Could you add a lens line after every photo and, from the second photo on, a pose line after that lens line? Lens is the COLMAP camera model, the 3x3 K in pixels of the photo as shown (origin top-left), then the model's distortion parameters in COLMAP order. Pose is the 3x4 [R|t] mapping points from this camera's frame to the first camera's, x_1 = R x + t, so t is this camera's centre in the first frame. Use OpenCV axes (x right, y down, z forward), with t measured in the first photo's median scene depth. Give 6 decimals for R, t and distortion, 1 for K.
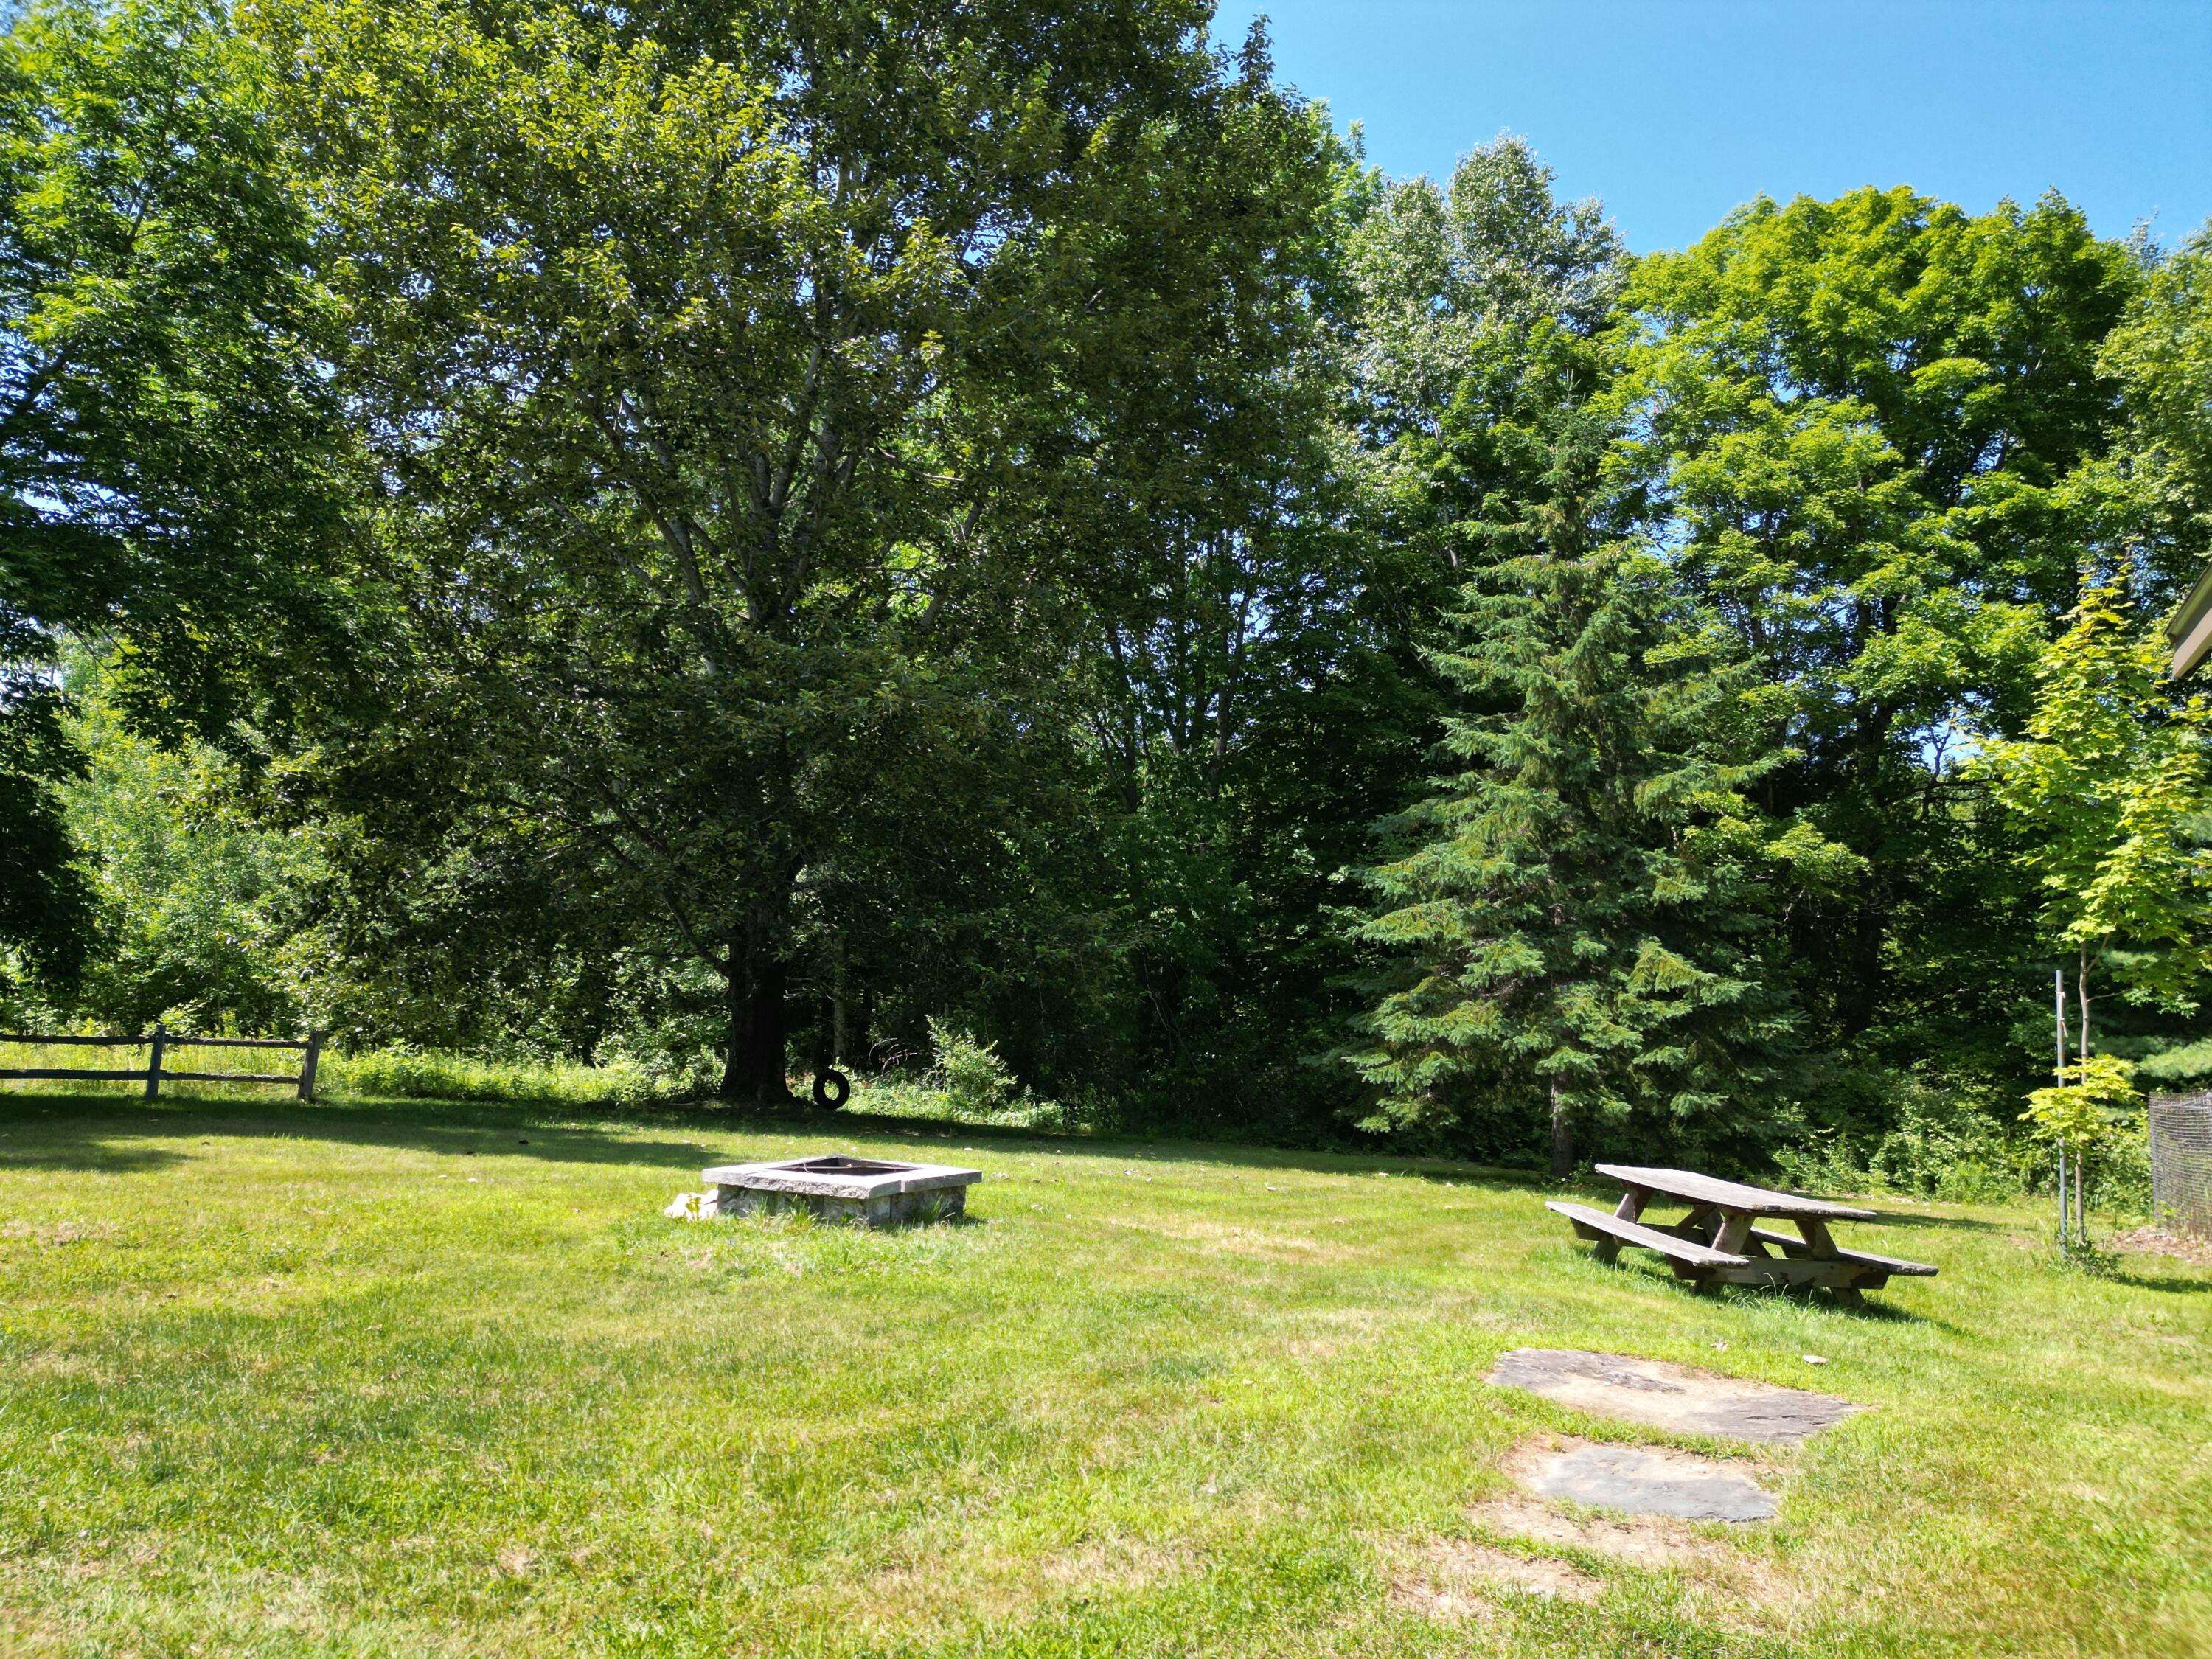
lens RADIAL K [[1527.6, 0, 1106.0], [0, 1527.6, 829.5], [0, 0, 1]] dist [0.093185, -0.088438]
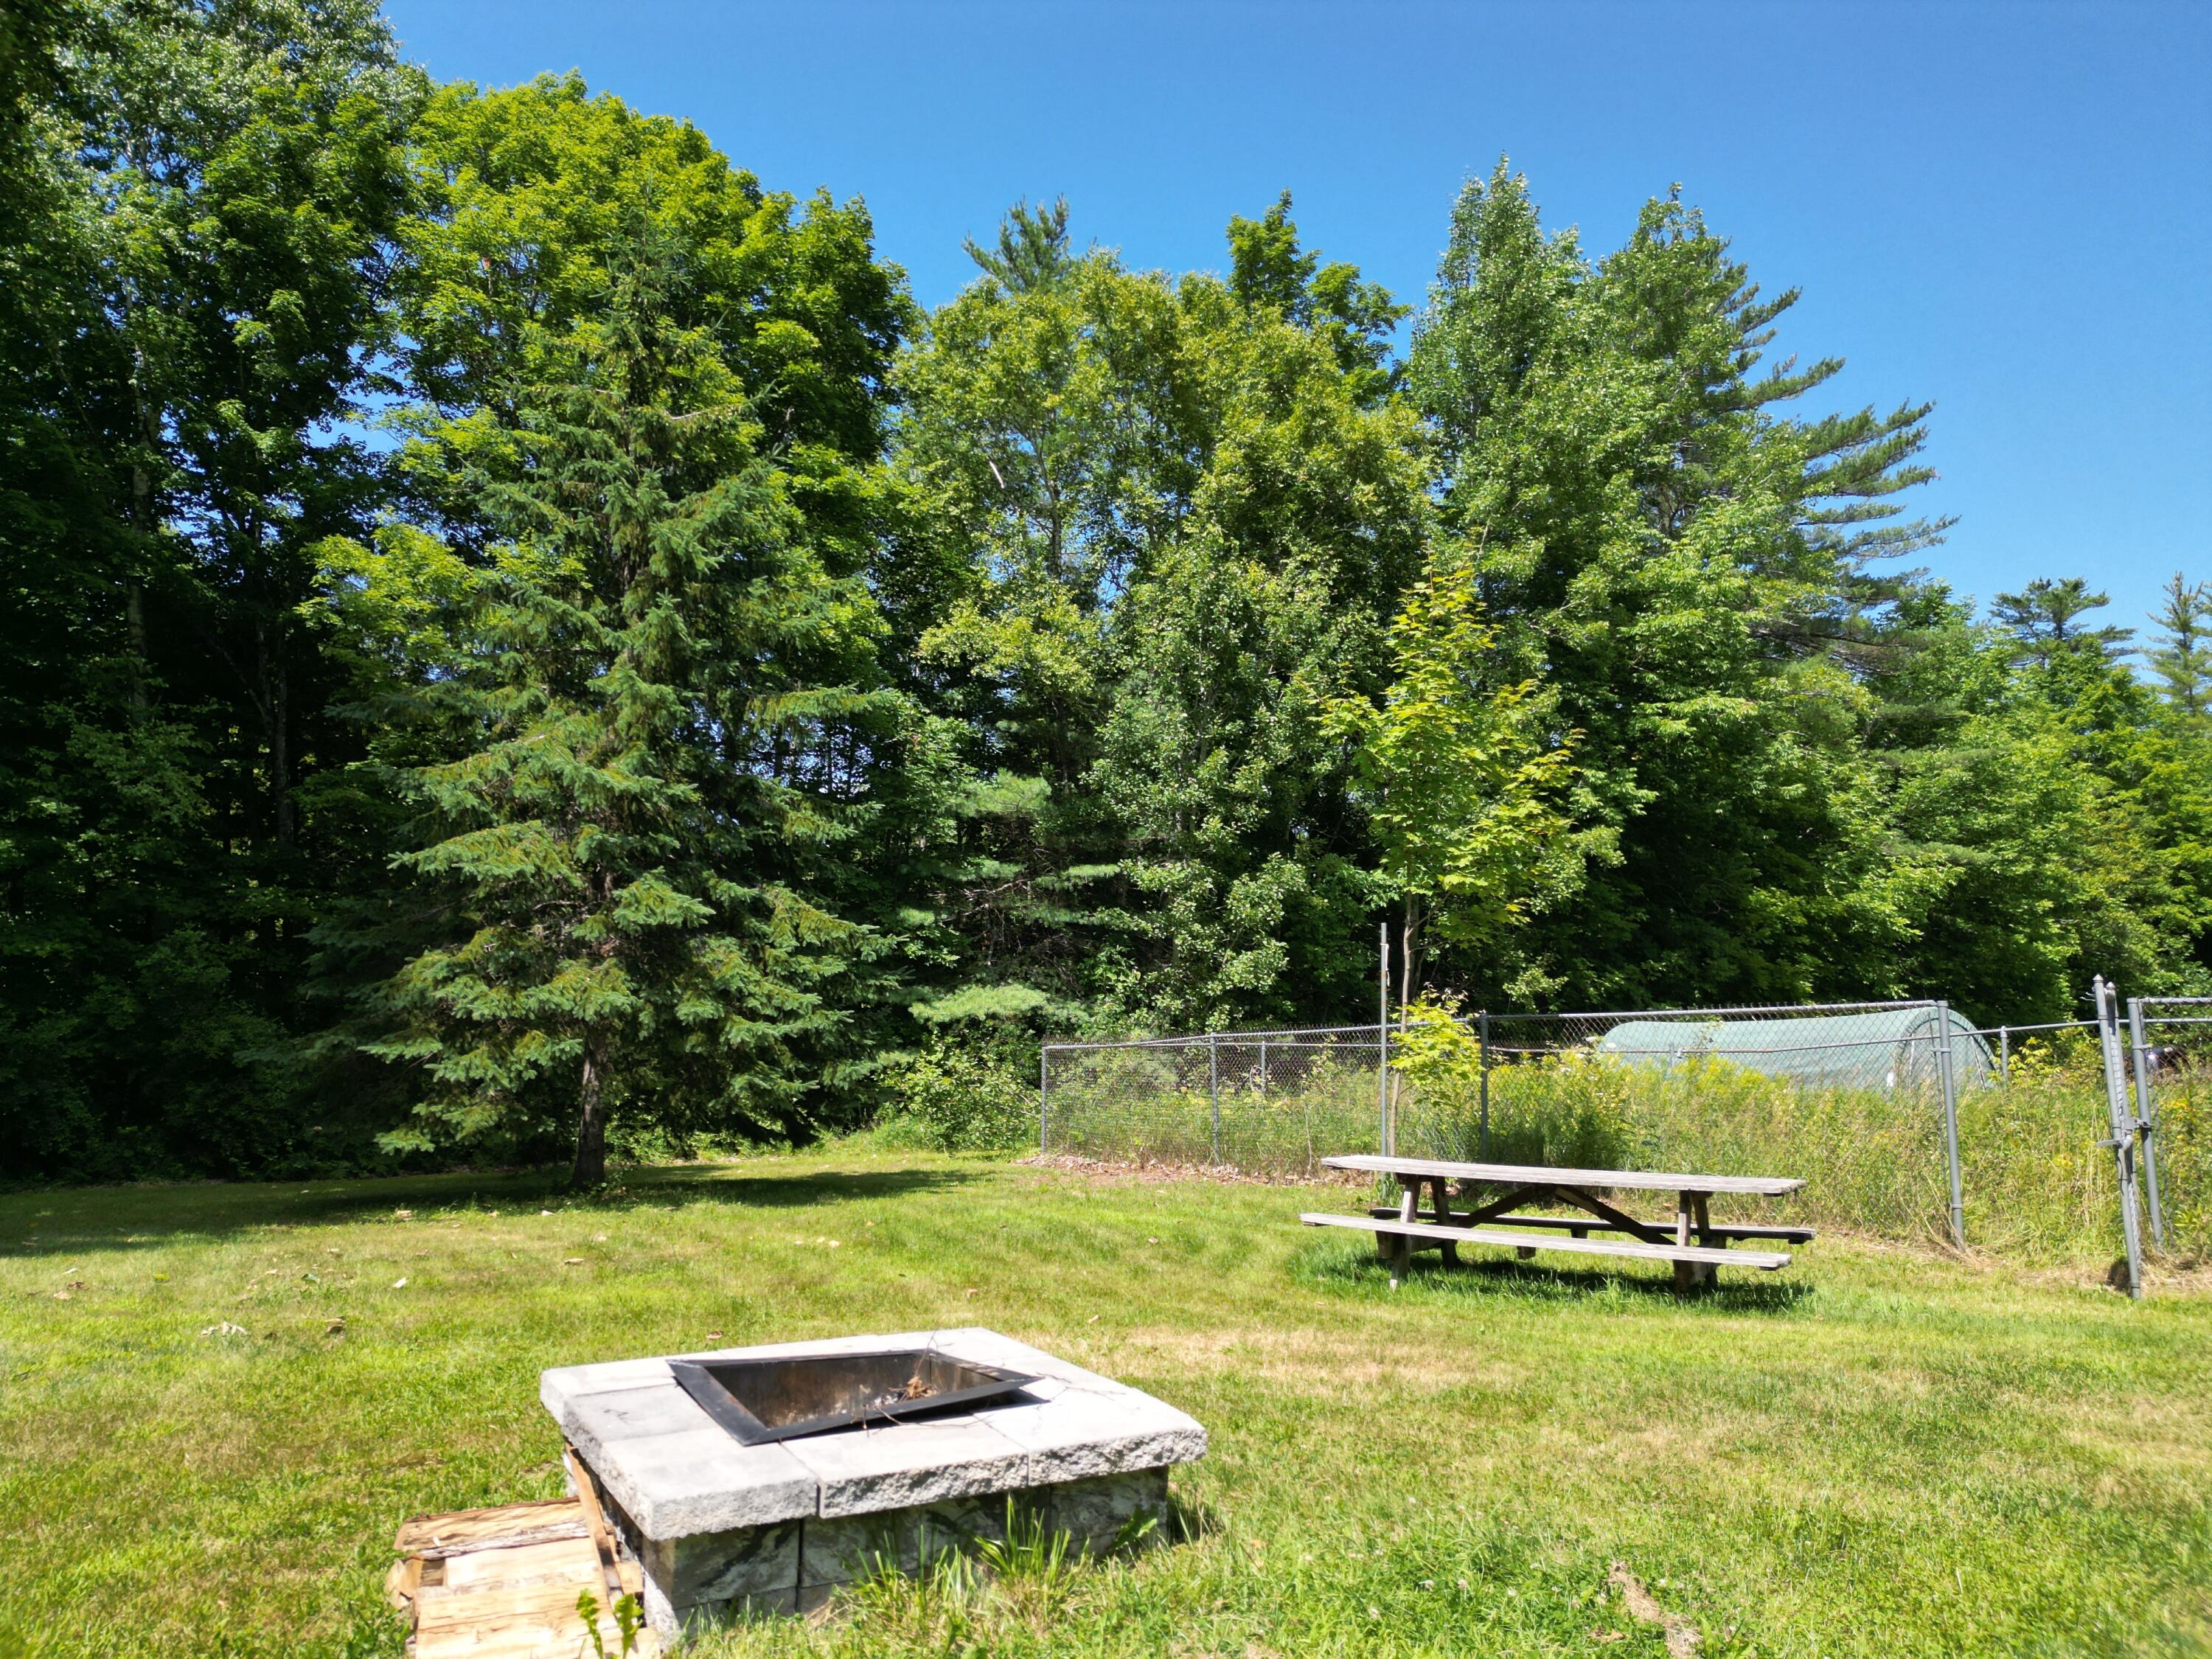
lens RADIAL K [[1541.6, 0, 1112.0], [0, 1541.6, 825.5], [0, 0, 1]] dist [0.071753, -0.068074]
pose [[0.567313, 0.066299, 0.820829, -0.227282], [-0.086007, 0.996073, -0.021010, 0.039963], [-0.818999, -0.058678, 0.570787, 0.359141]]
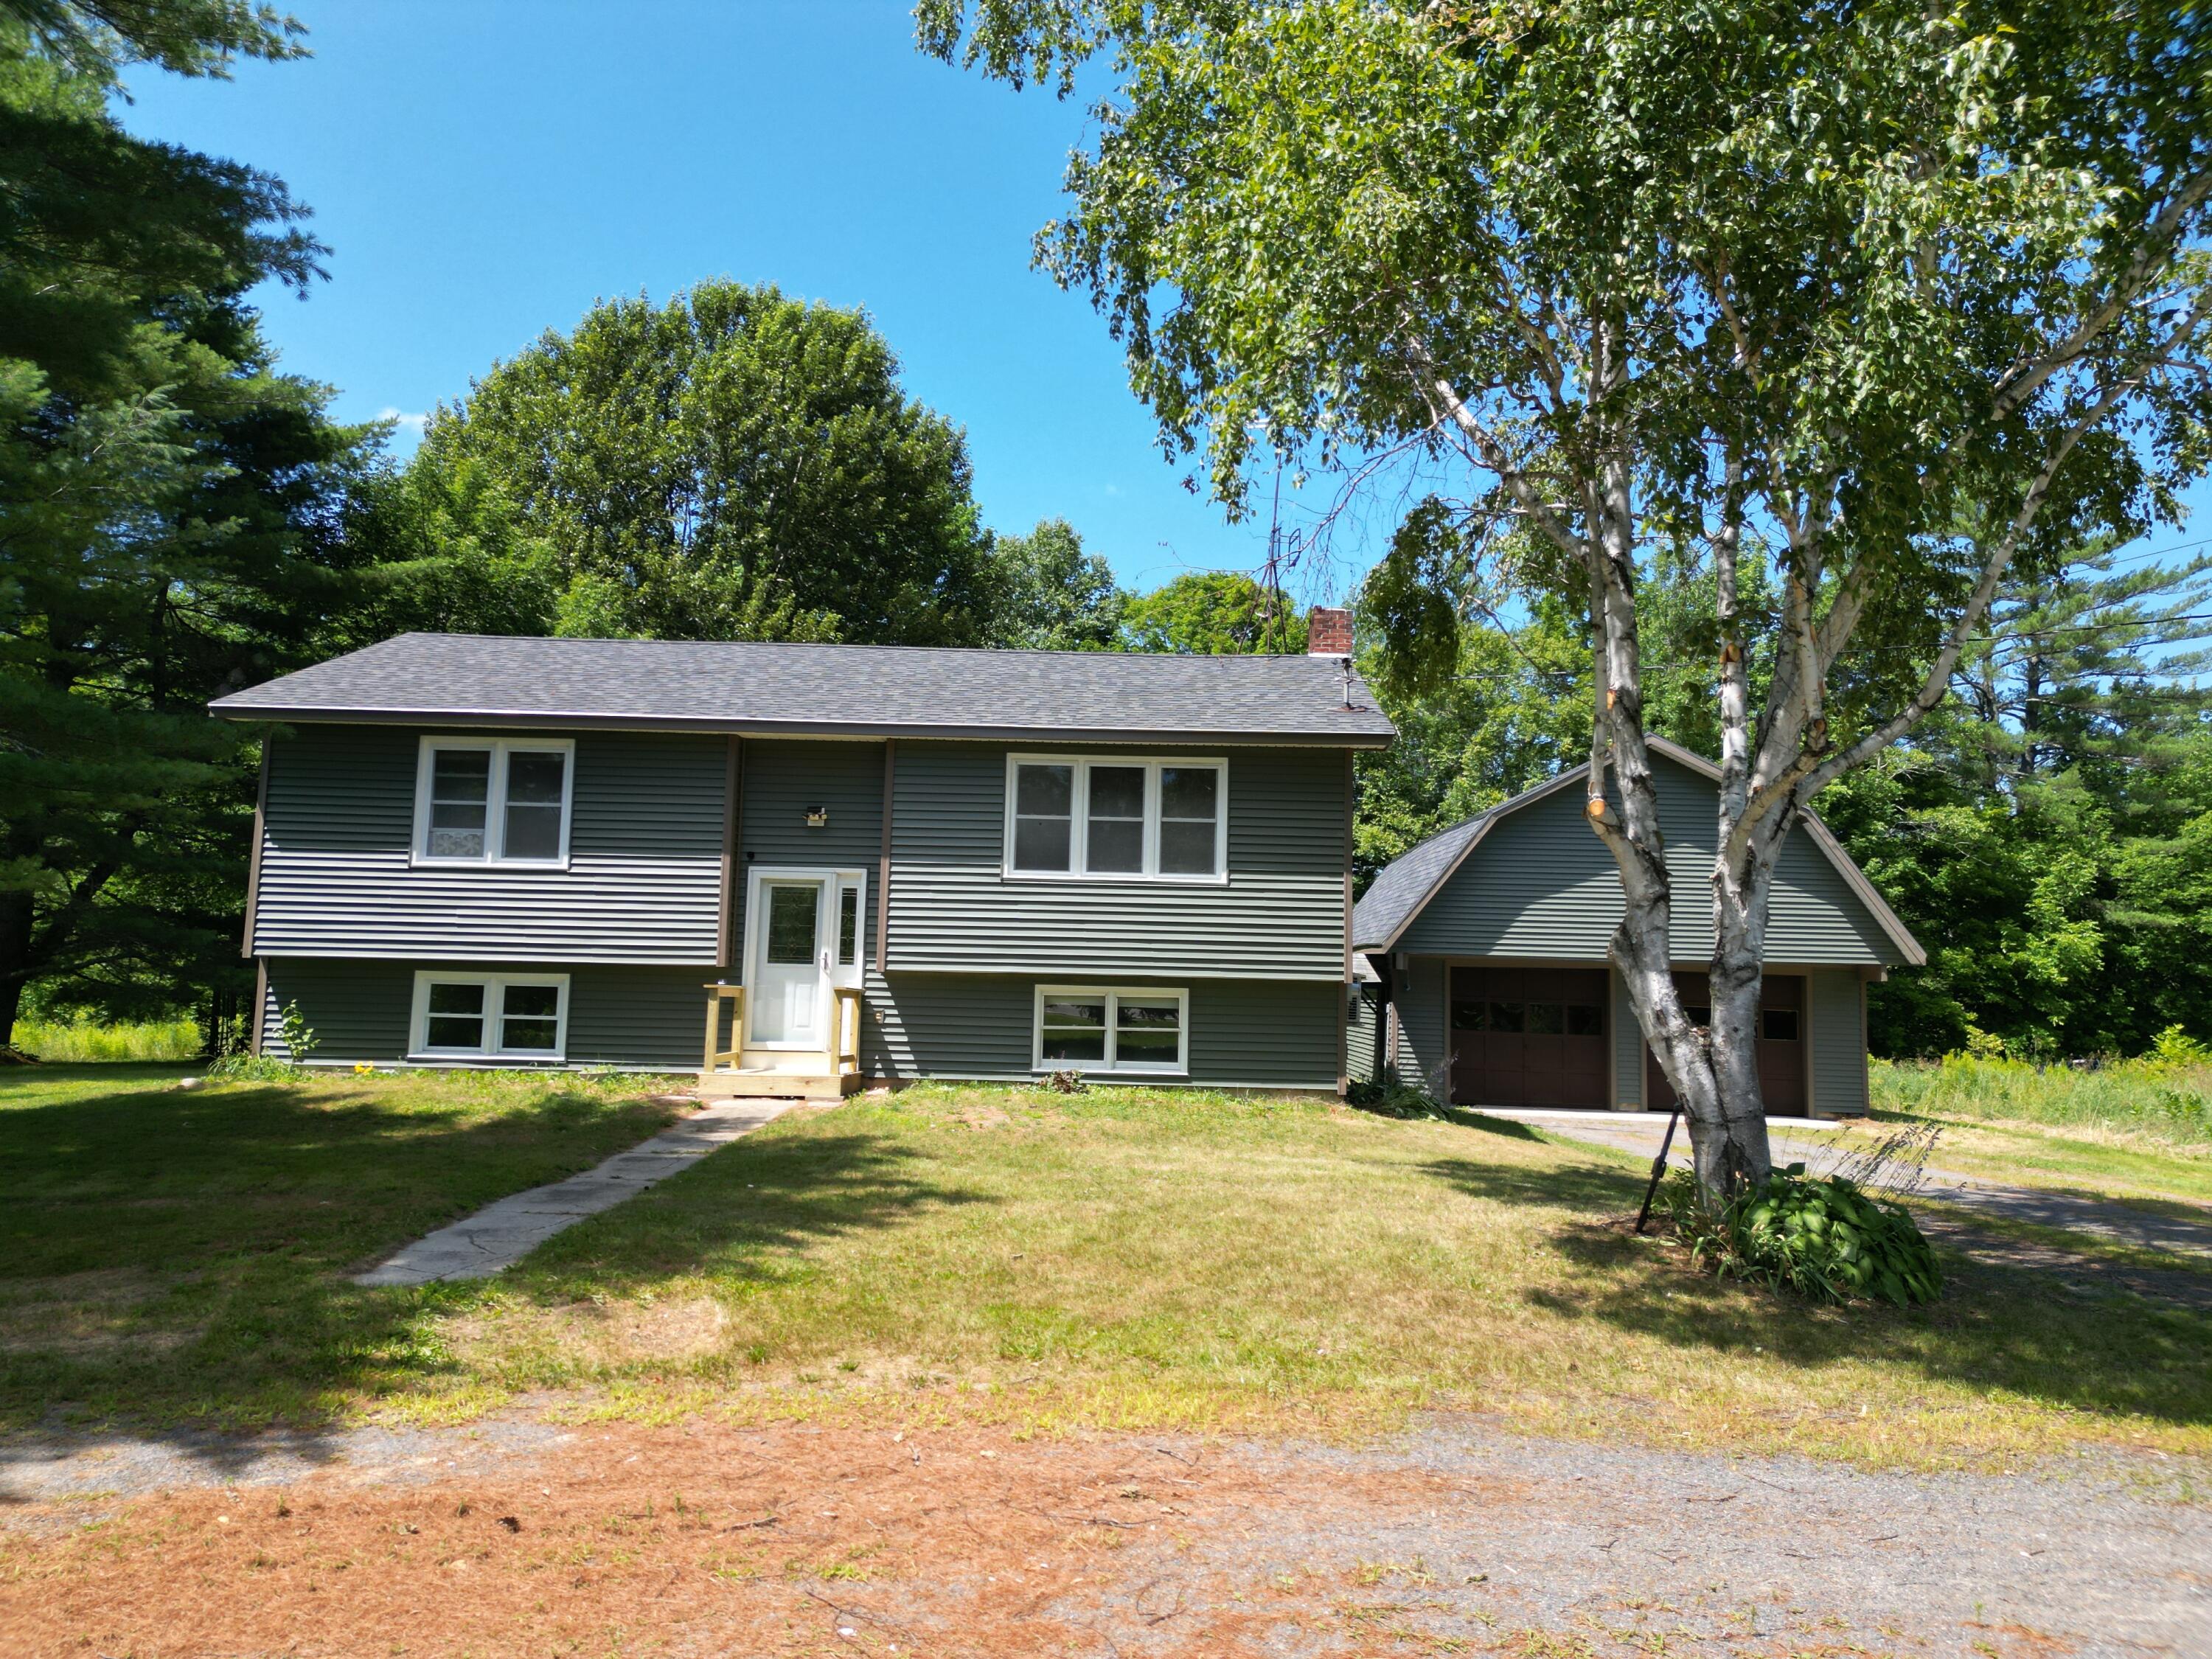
lens RADIAL K [[1527.6, 0, 1106.0], [0, 1527.6, 829.5], [0, 0, 1]] dist [0.093185, -0.088438]
pose [[0.913749, 0.032383, 0.404987, -0.781811], [-0.040975, 0.999081, 0.012562, -0.199791], [-0.404208, -0.028073, 0.914236, -1.284144]]
